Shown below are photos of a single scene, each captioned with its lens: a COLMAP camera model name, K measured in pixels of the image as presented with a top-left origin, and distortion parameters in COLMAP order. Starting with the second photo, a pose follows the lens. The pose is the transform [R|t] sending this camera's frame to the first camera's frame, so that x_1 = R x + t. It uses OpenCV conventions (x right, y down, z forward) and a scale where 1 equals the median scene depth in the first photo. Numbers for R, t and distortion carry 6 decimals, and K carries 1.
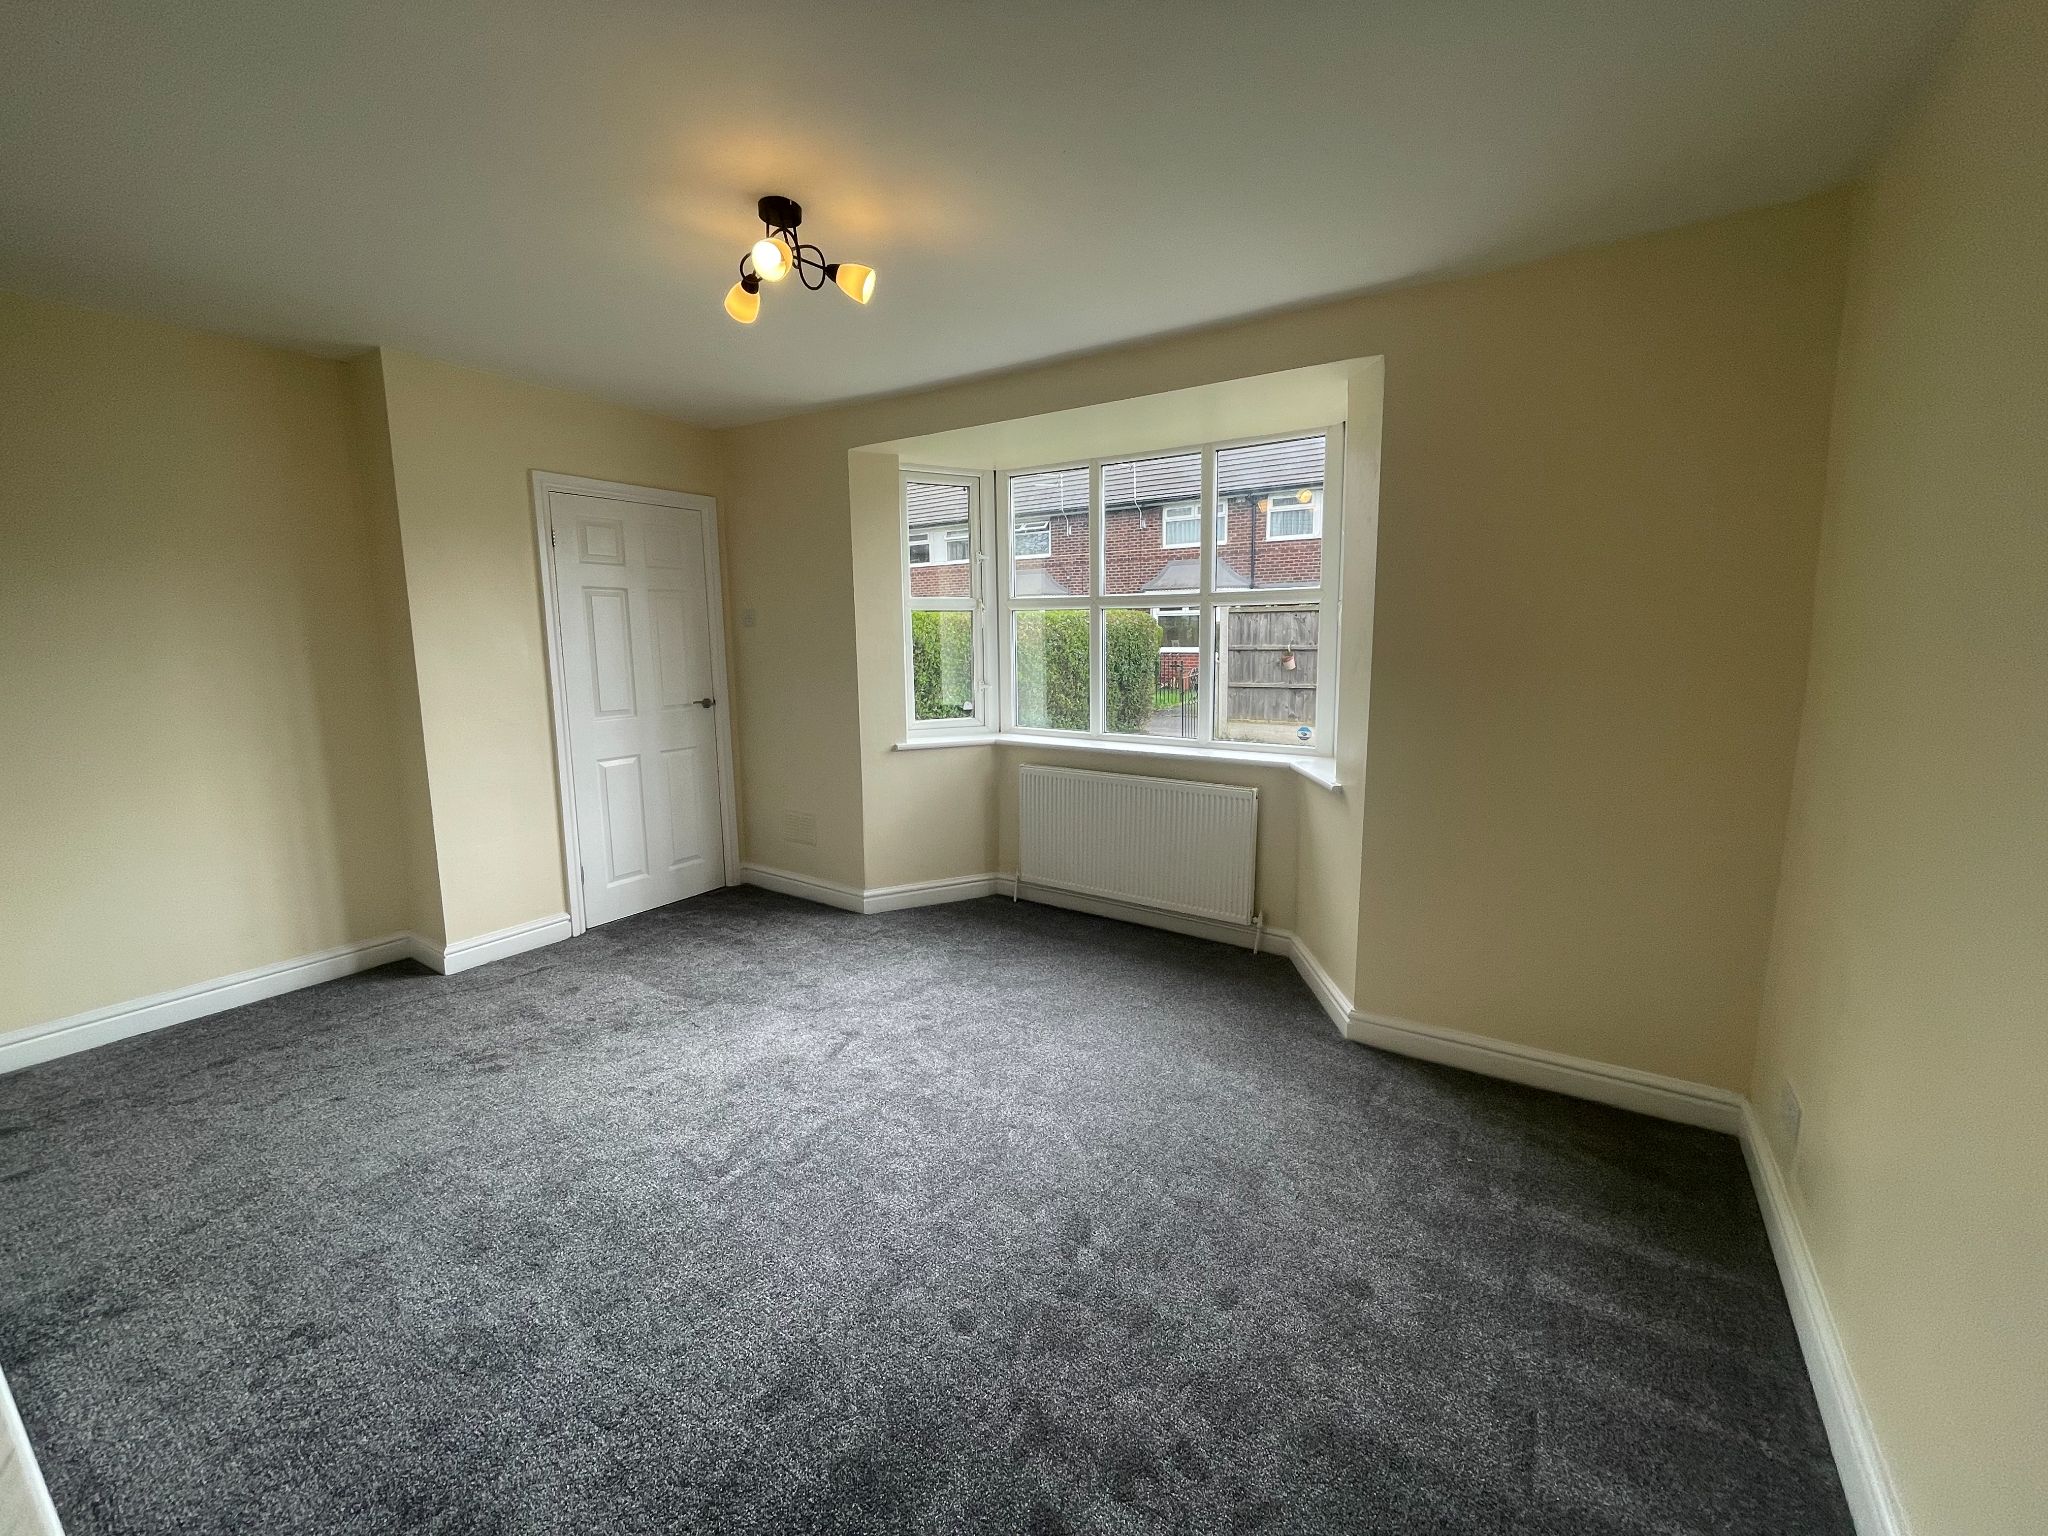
lens RADIAL K [[819.8, 0, 1021.3], [0, 819.8, 744.3], [0, 0, 1]] dist [-0.021716, 0.000109]
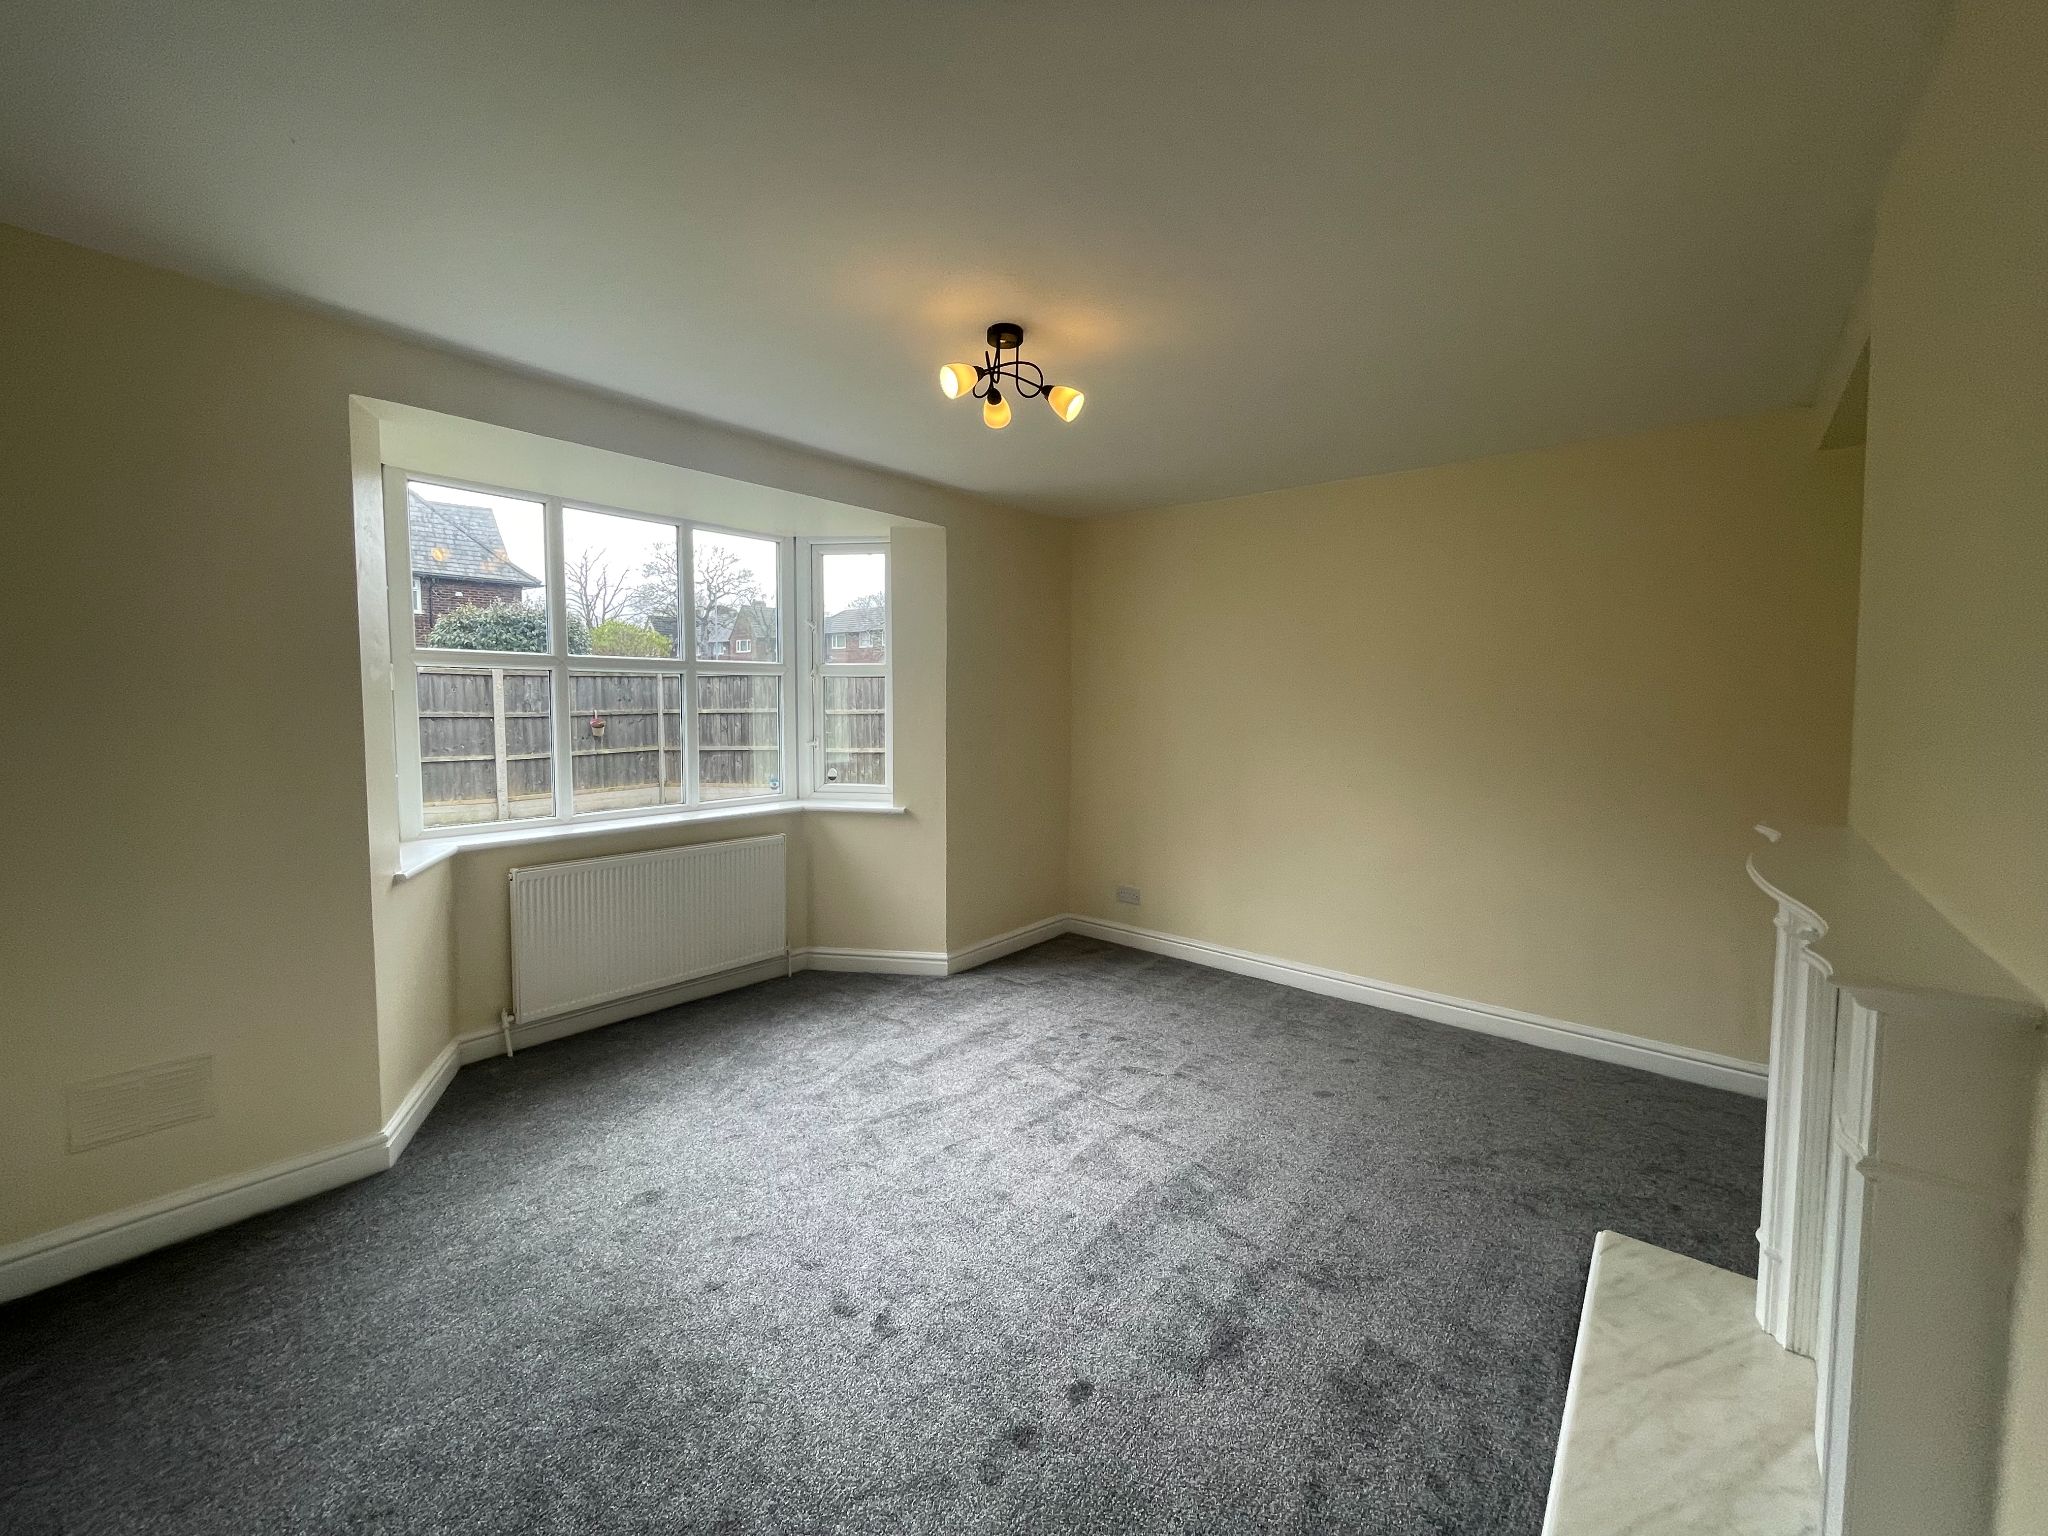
lens RADIAL K [[819.8, 0, 1021.3], [0, 819.8, 744.3], [0, 0, 1]] dist [-0.021716, 0.000109]
pose [[0.110155, -0.049219, 0.992695, -0.978973], [0.126524, 0.991342, 0.035112, -0.081474], [-0.985828, 0.121732, 0.115428, 0.617292]]
